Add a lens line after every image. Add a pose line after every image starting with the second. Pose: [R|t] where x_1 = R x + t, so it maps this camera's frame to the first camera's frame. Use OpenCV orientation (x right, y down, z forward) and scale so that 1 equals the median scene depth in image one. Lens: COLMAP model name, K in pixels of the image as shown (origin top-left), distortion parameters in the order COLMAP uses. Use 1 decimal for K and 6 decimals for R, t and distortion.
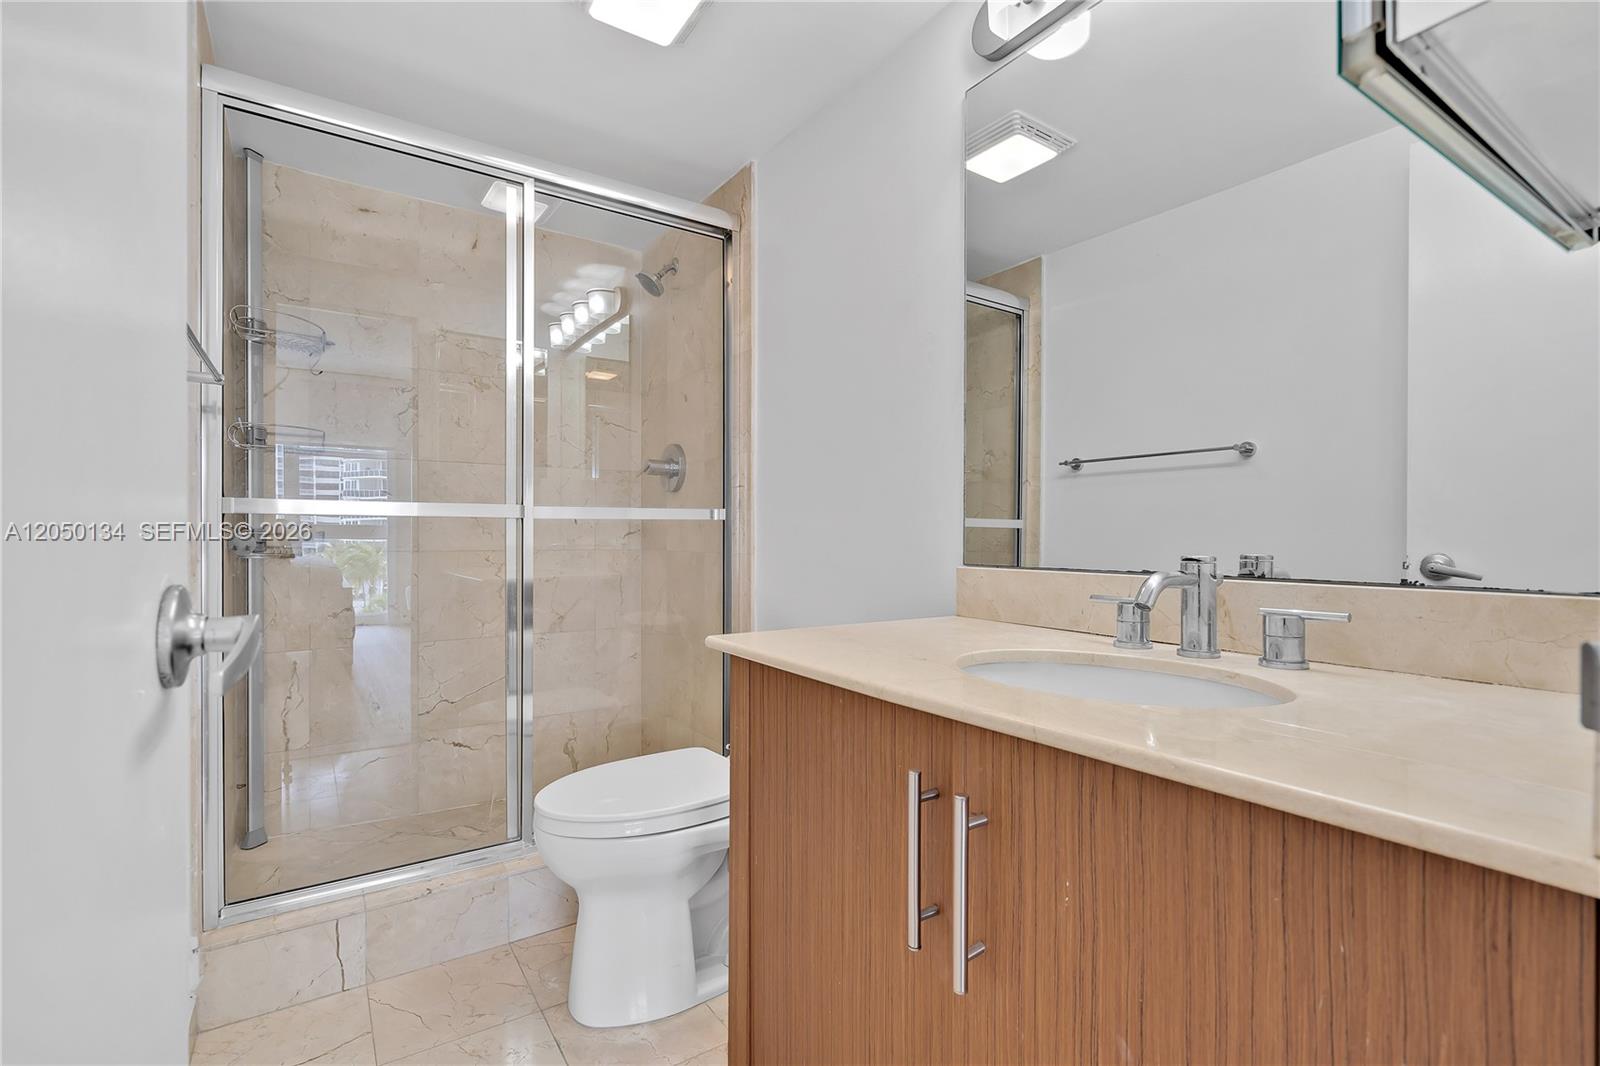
lens RADIAL K [[739.2, 0, 800.0], [0, 739.2, 533.0], [0, 0, 1]] dist [-0.001818, -0.000295]
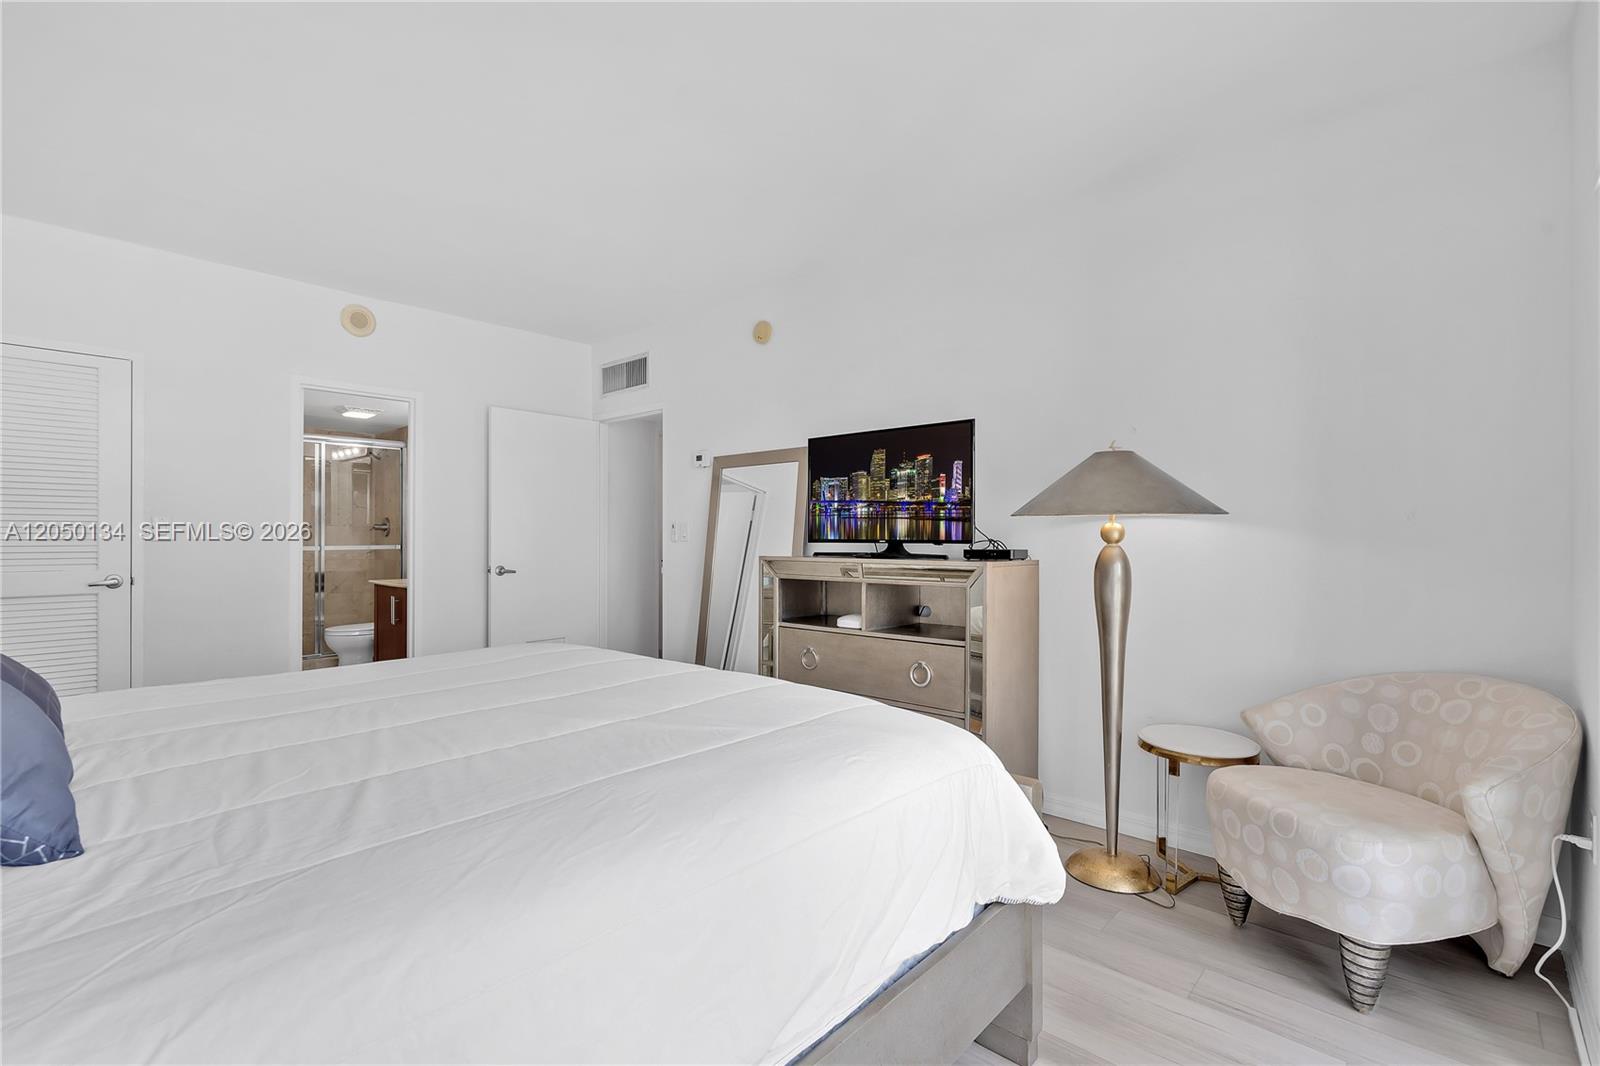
lens RADIAL K [[739.2, 0, 800.0], [0, 739.2, 533.0], [0, 0, 1]] dist [-0.001818, -0.000295]
pose [[0.973968, -0.014542, 0.226221, 0.702441], [0.017285, 0.999799, -0.010149, -0.022534], [-0.226028, 0.013795, 0.974023, -1.969248]]
